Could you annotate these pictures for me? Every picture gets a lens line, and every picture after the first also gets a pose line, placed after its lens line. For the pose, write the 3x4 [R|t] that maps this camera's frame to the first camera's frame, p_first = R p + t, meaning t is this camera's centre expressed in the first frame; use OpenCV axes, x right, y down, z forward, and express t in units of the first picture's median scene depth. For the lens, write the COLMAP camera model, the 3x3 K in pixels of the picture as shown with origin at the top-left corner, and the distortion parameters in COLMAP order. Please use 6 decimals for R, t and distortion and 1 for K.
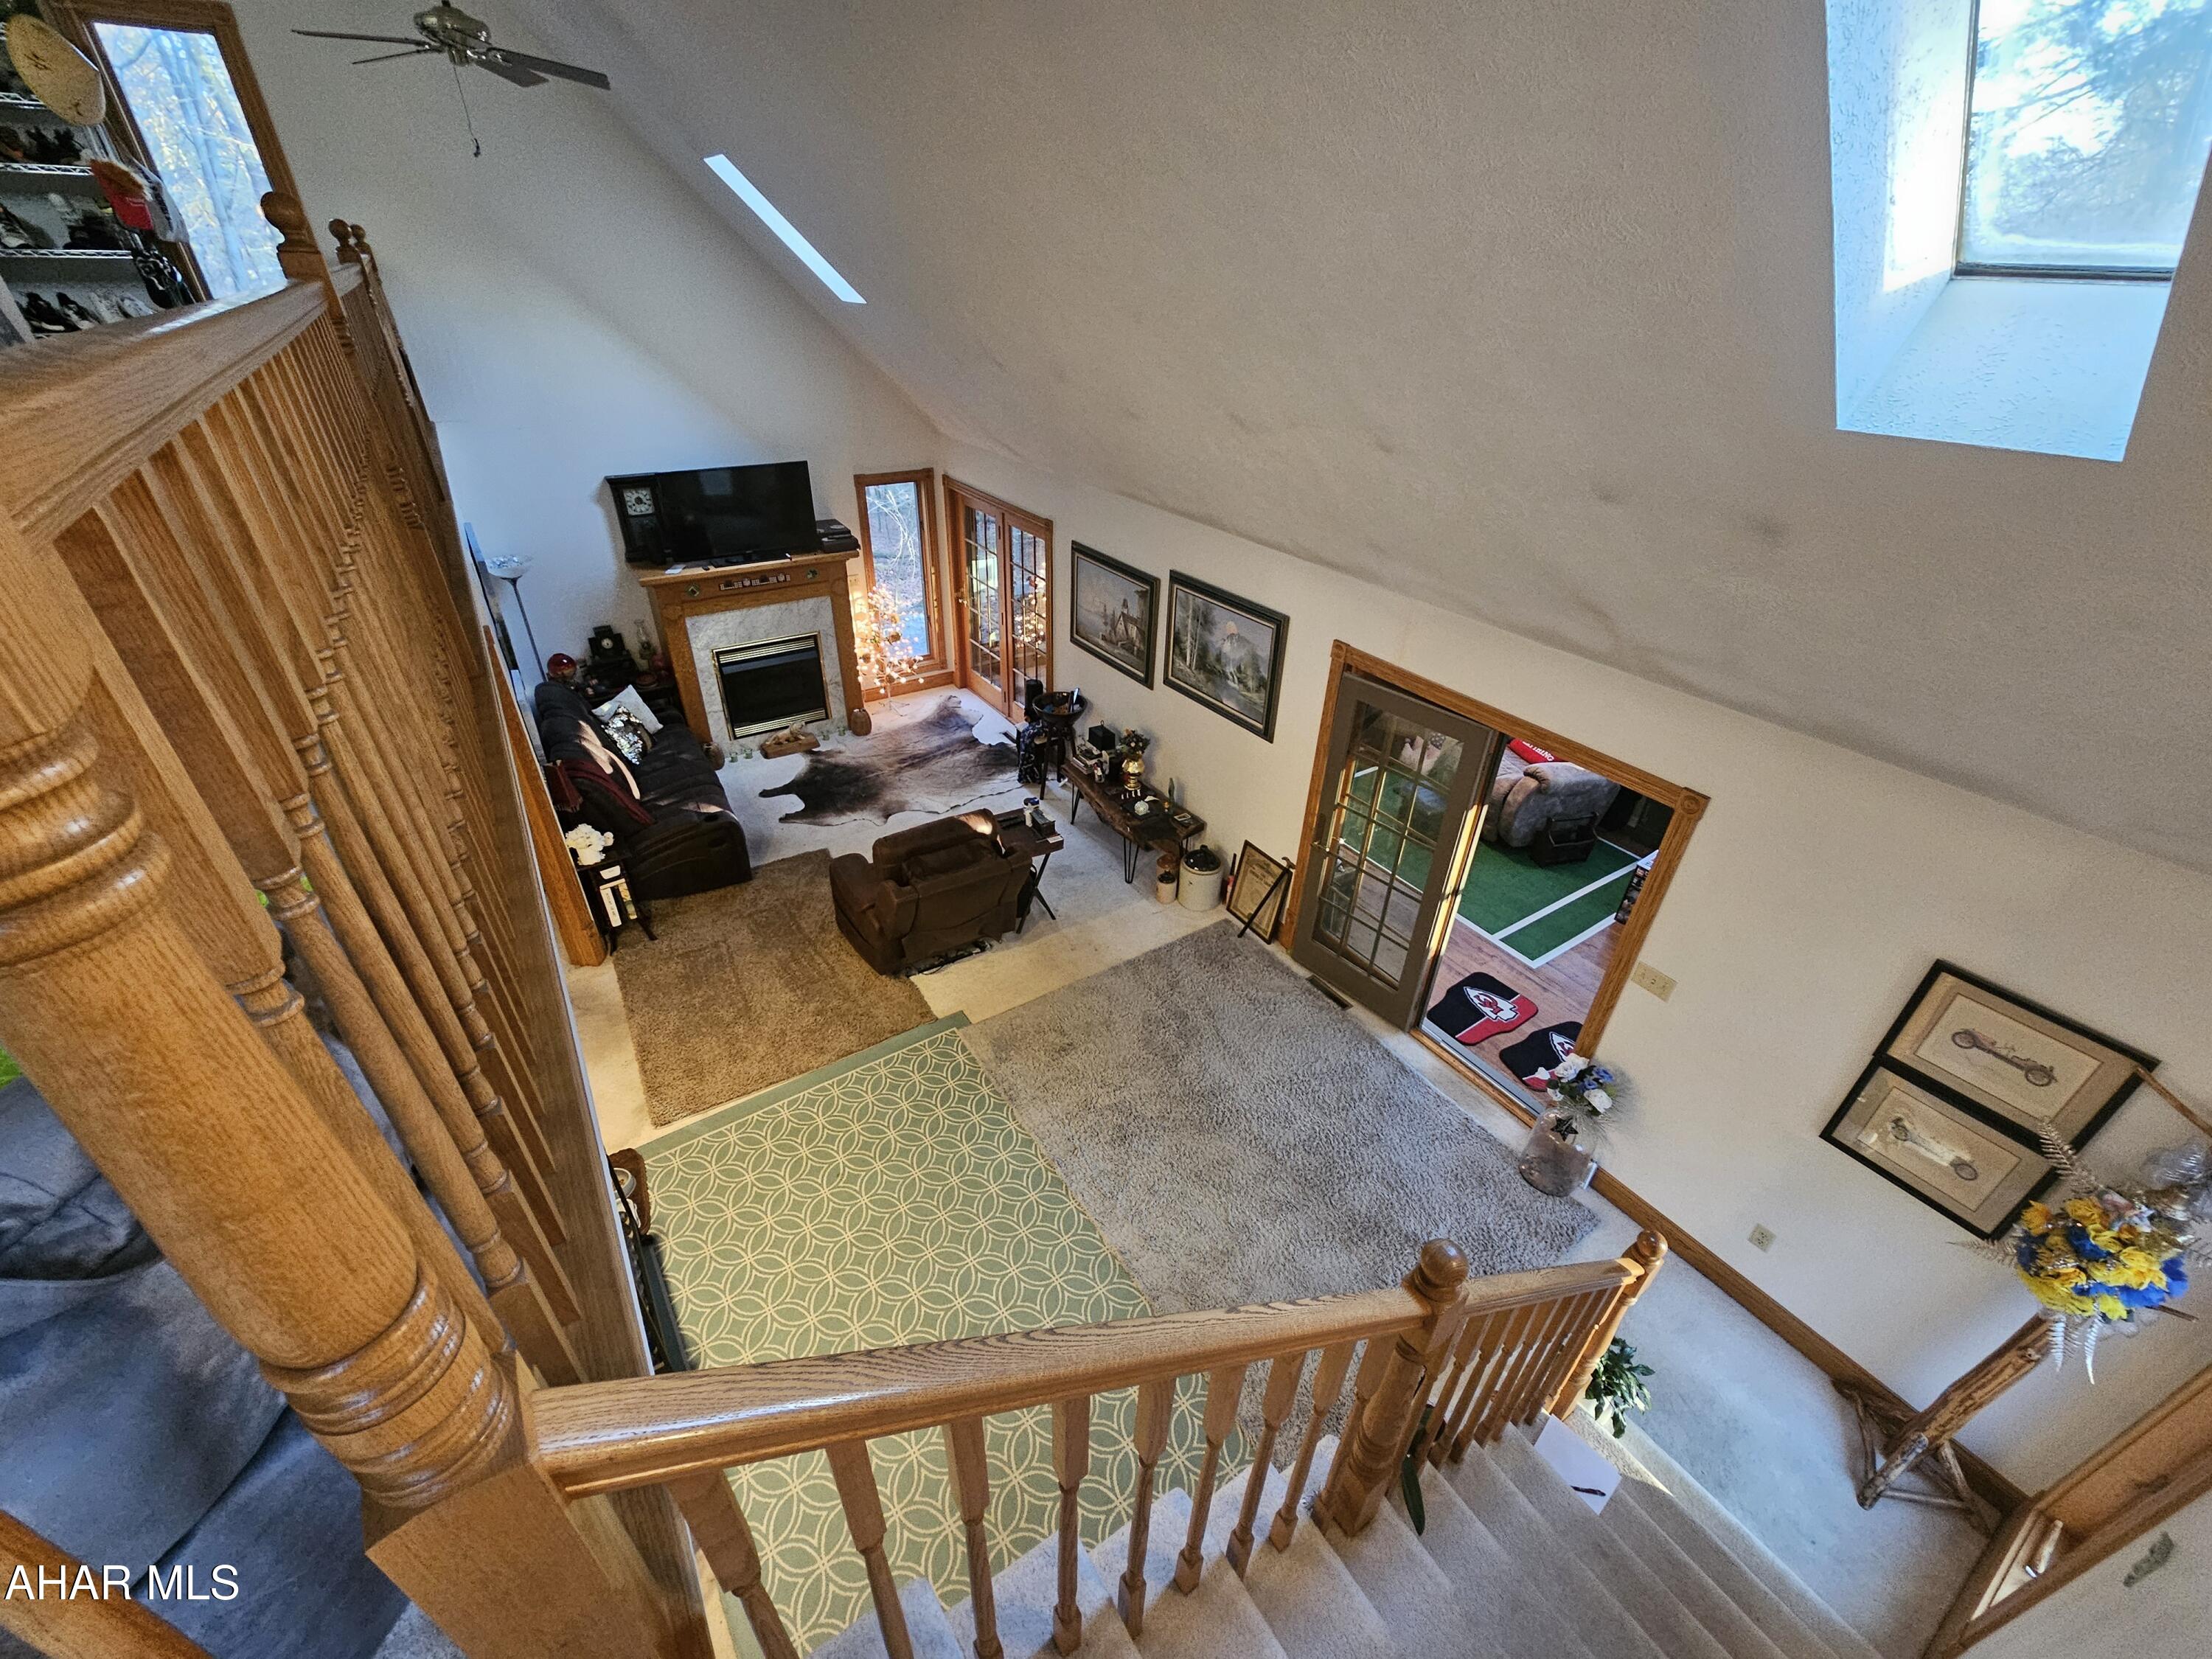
lens RADIAL K [[906.0, 0, 1088.8], [0, 906.0, 841.8], [0, 0, 1]] dist [-0.000476, -0.000788]
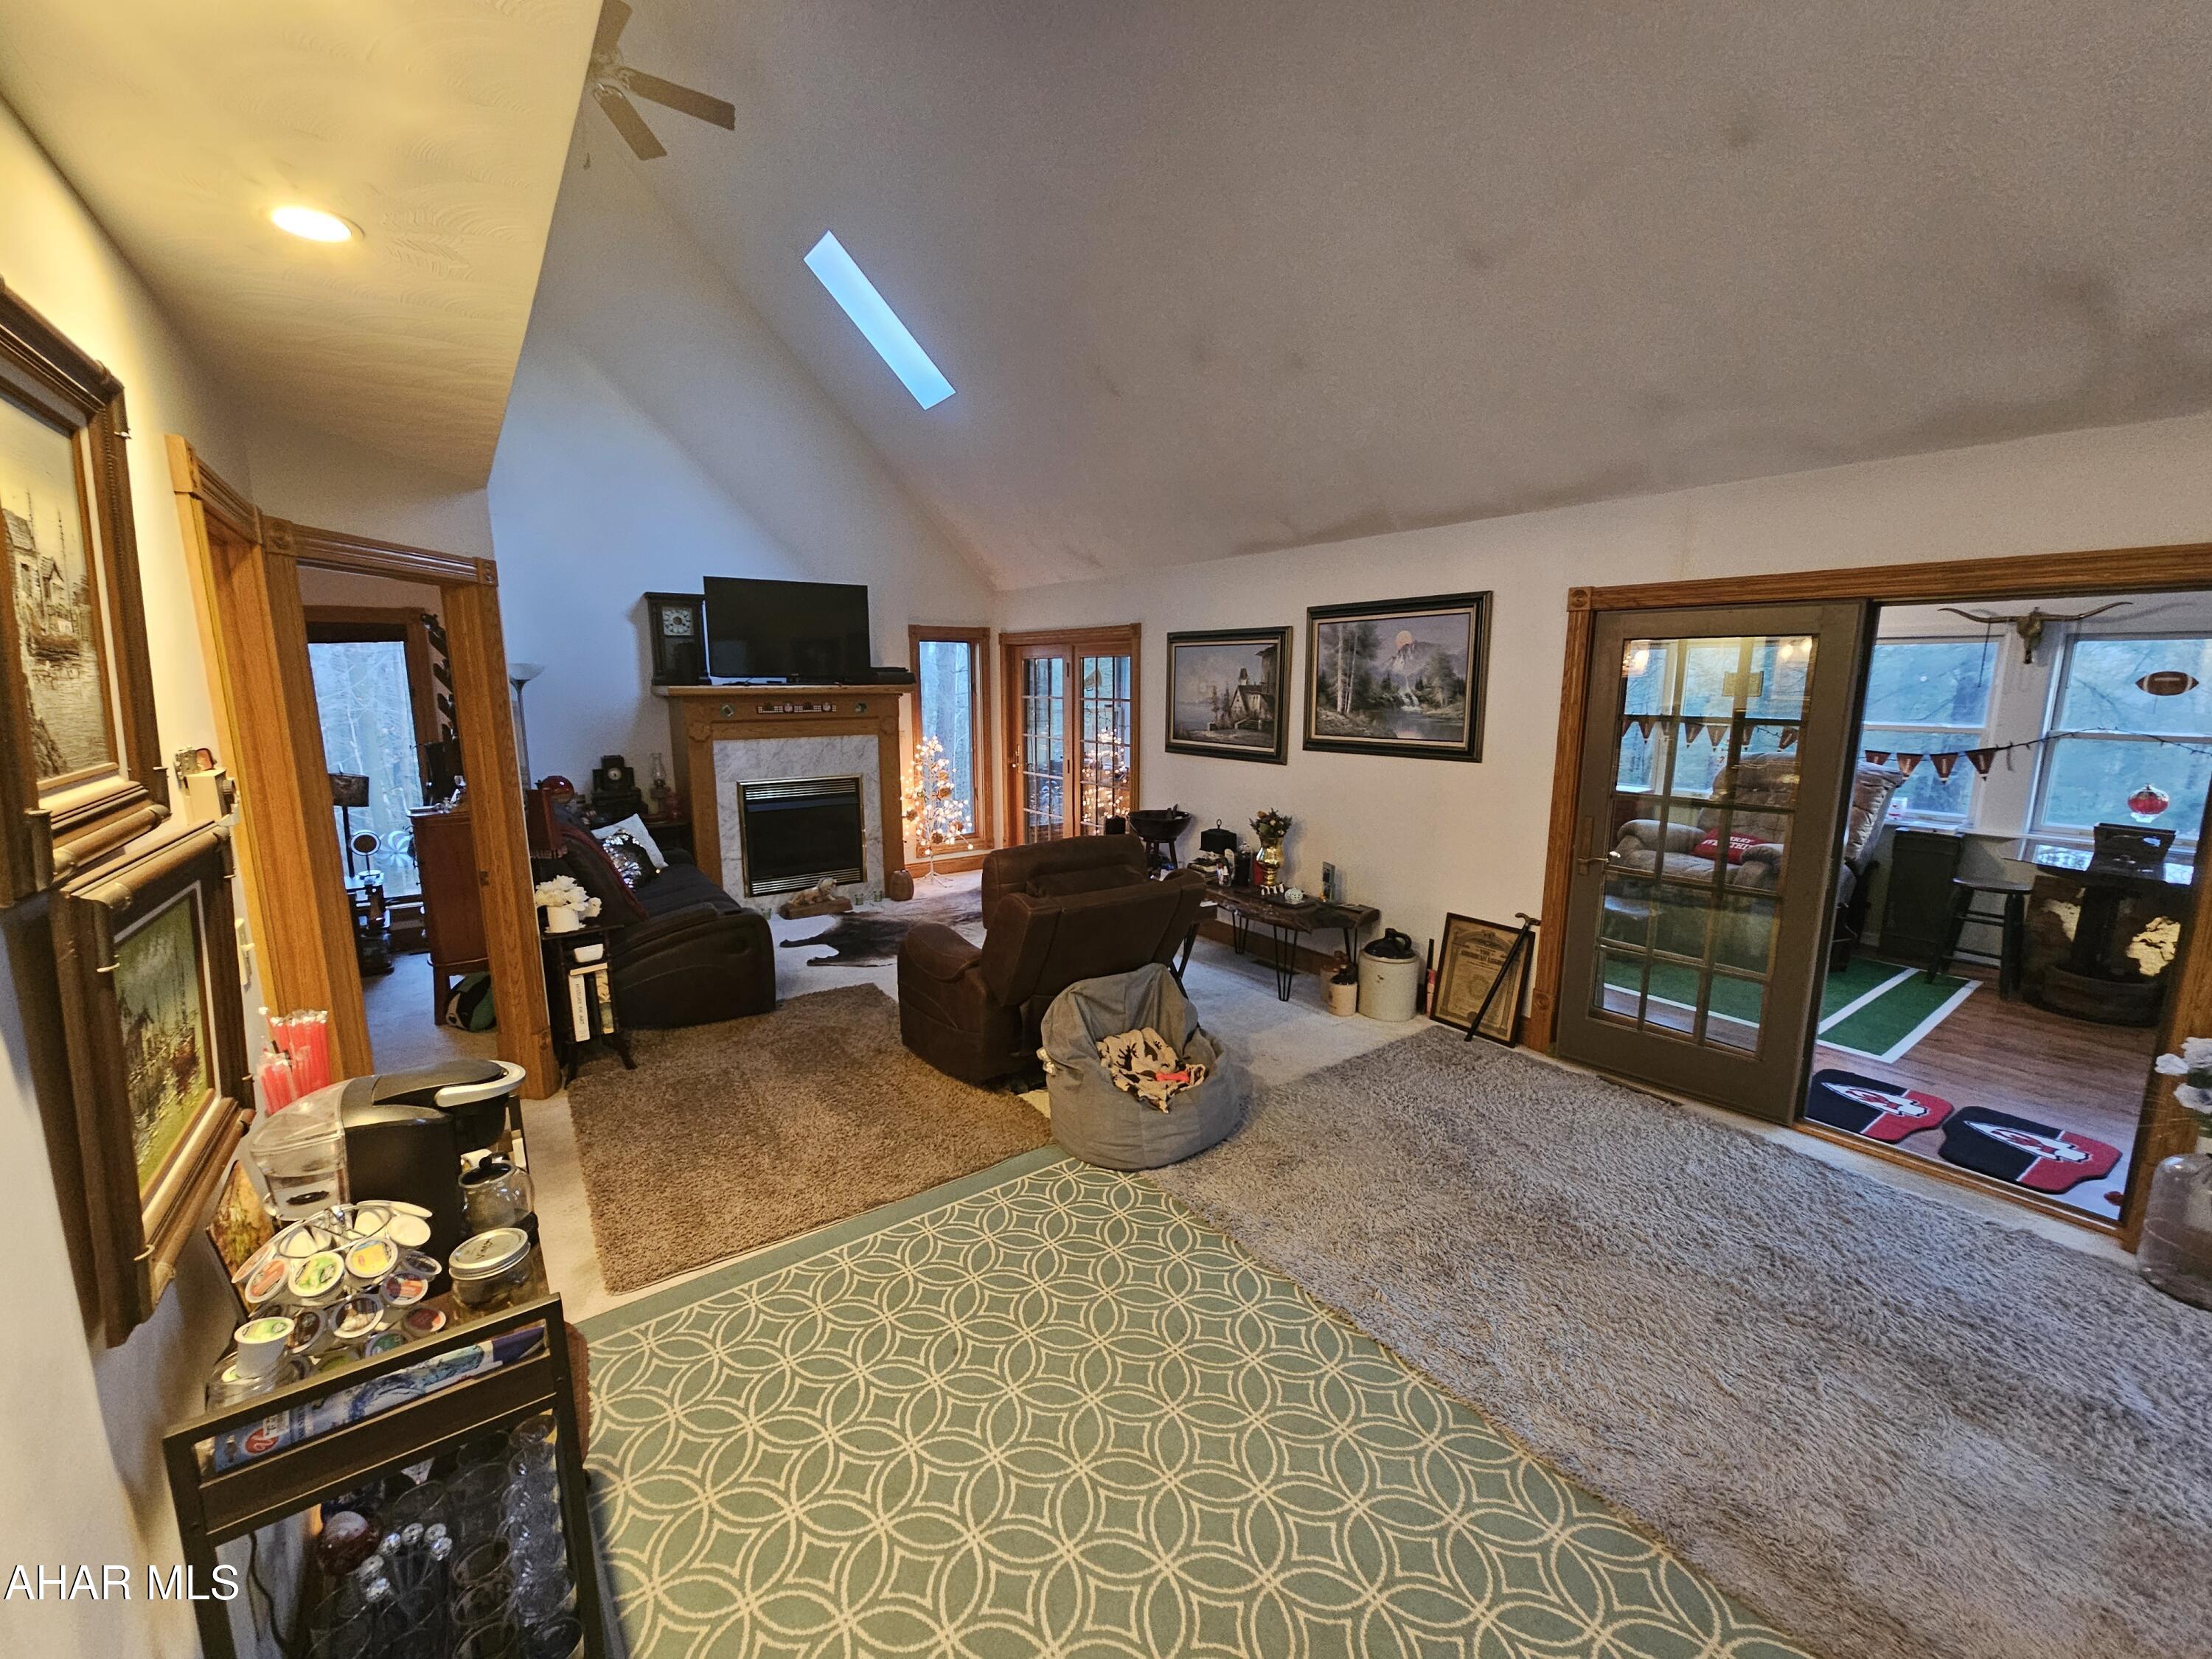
lens RADIAL K [[906.0, 0, 1087.5], [0, 906.0, 836.9], [0, 0, 1]] dist [-0.000476, -0.000788]
pose [[0.998850, -0.028095, 0.038850, -0.152724], [0.040889, 0.922304, -0.384296, 0.214616], [-0.025035, 0.385443, 0.922392, 0.282639]]
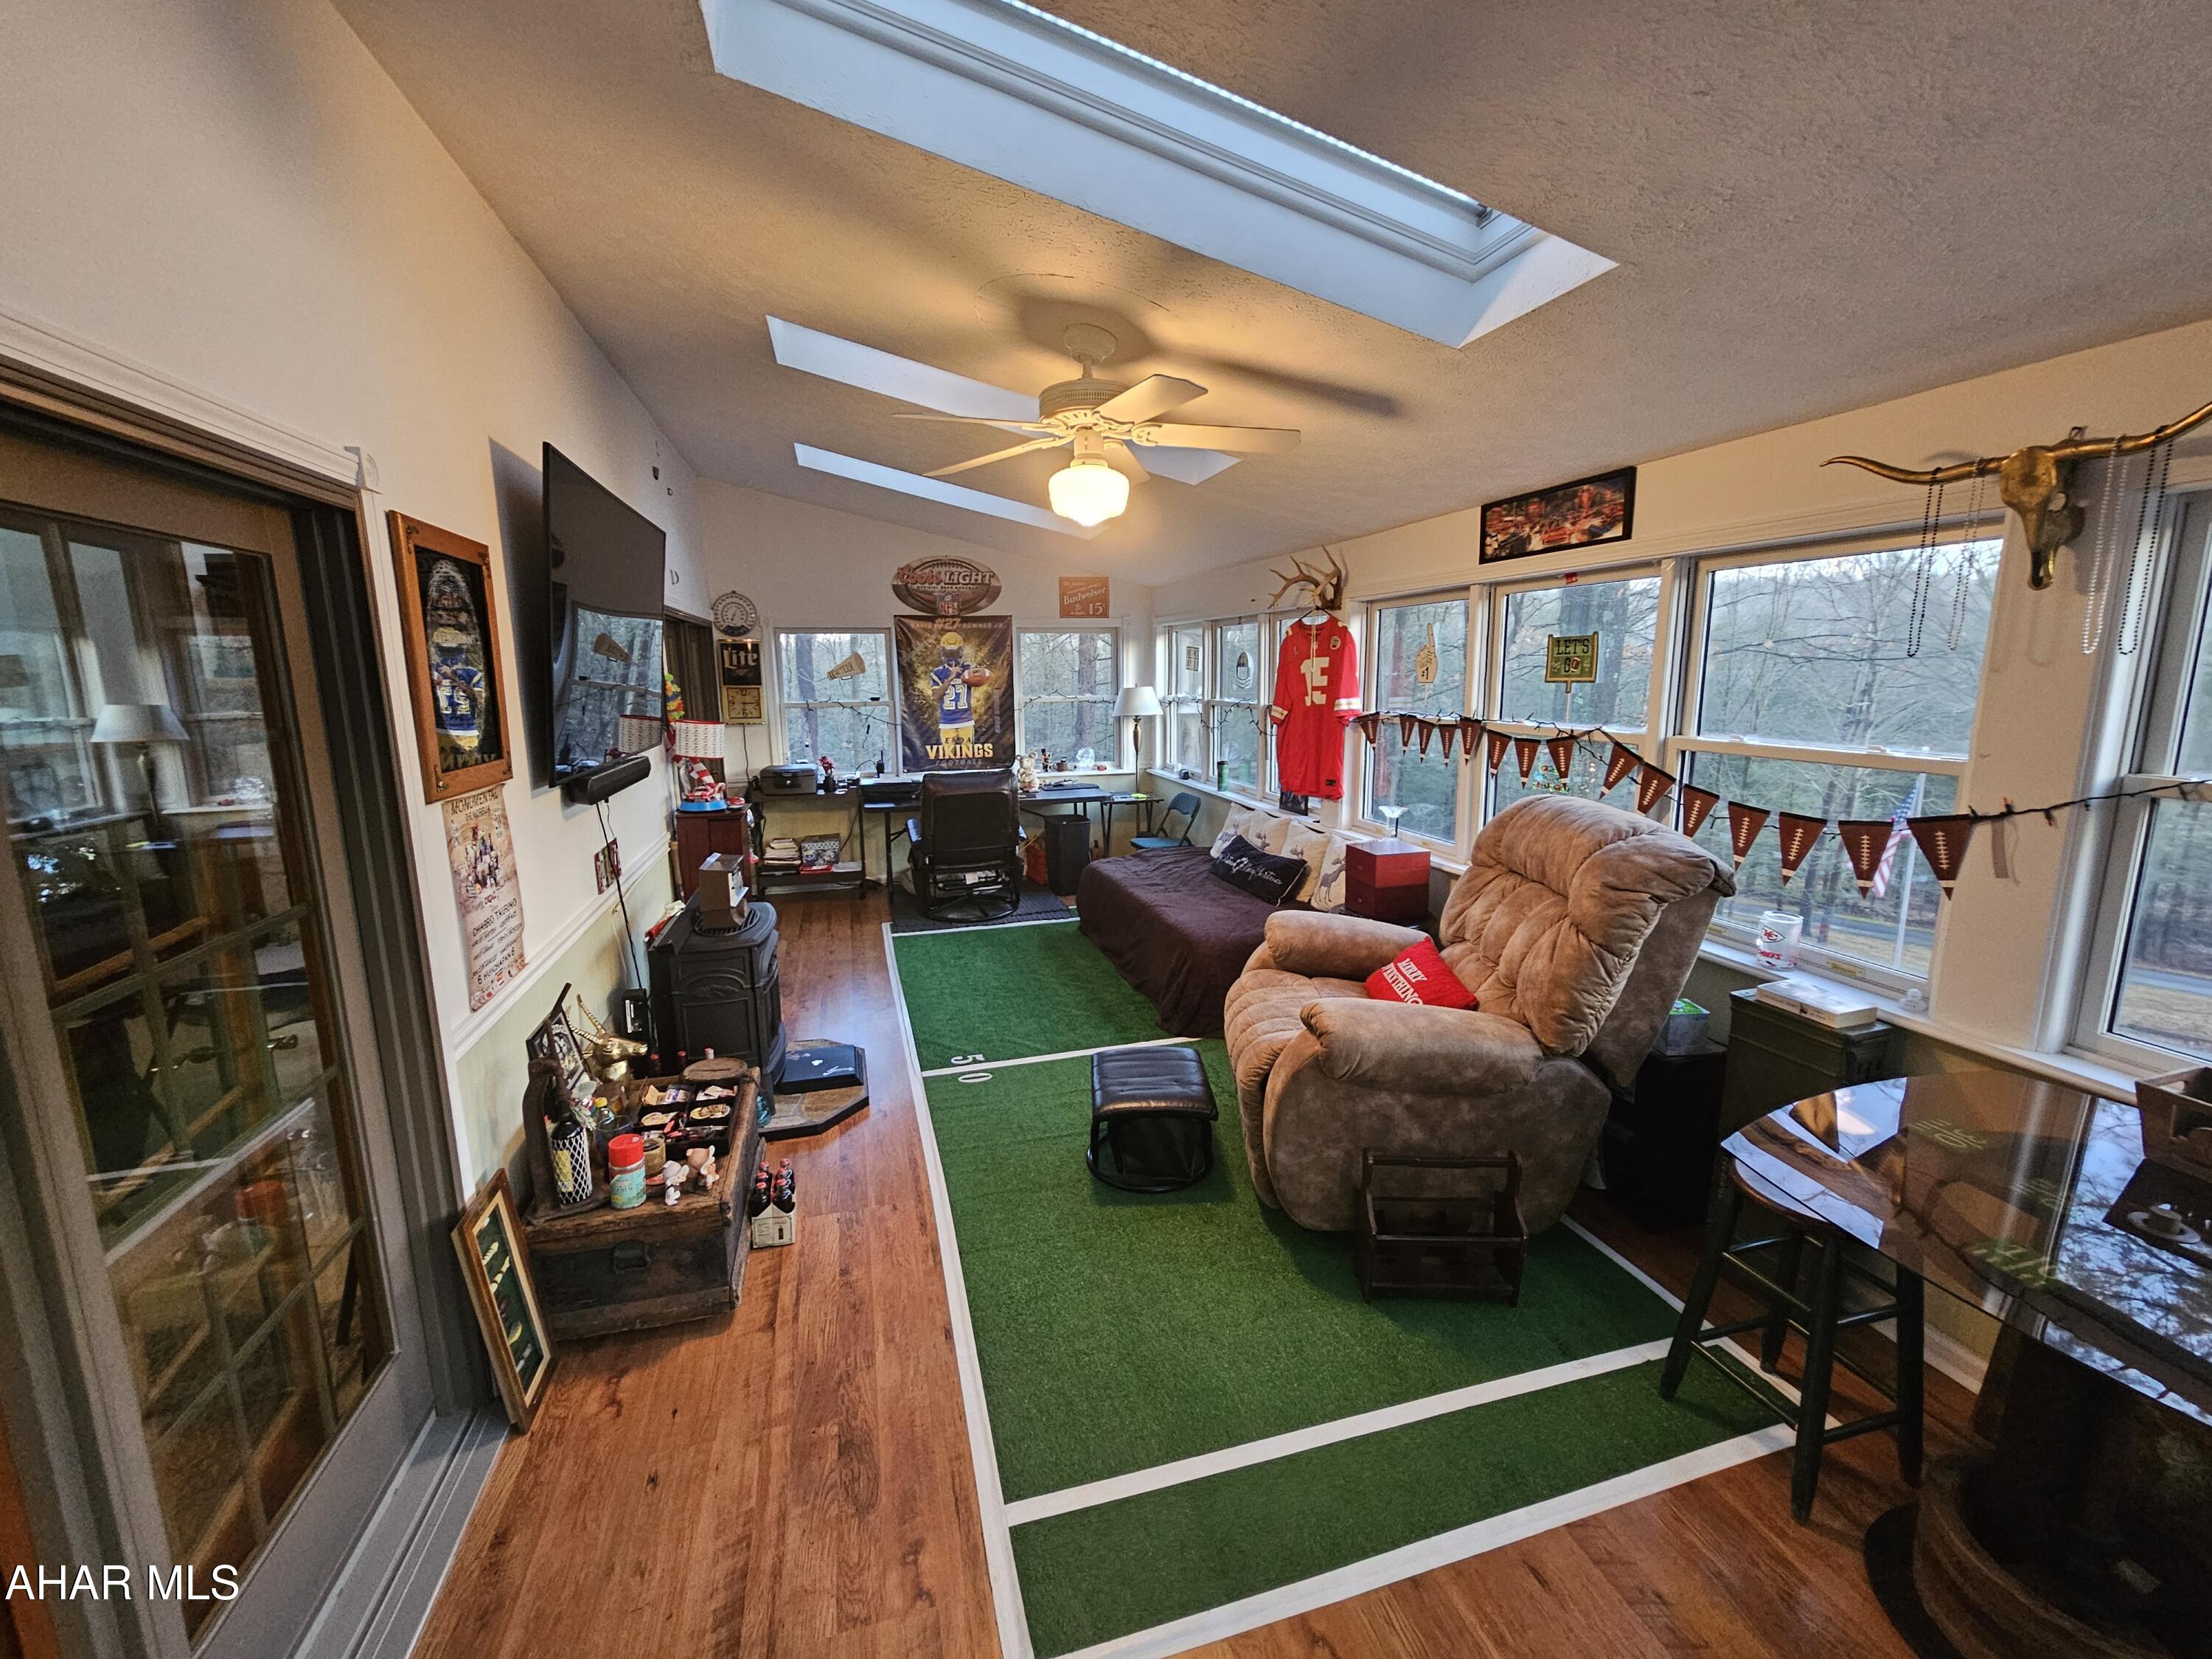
lens RADIAL K [[906.0, 0, 1096.1], [0, 906.0, 828.3], [0, 0, 1]] dist [-0.000476, -0.000788]
pose [[0.953784, 0.020745, -0.299775, 0.562804], [-0.135018, 0.920823, -0.365861, 0.002432], [0.268450, 0.389428, 0.881068, 0.660781]]
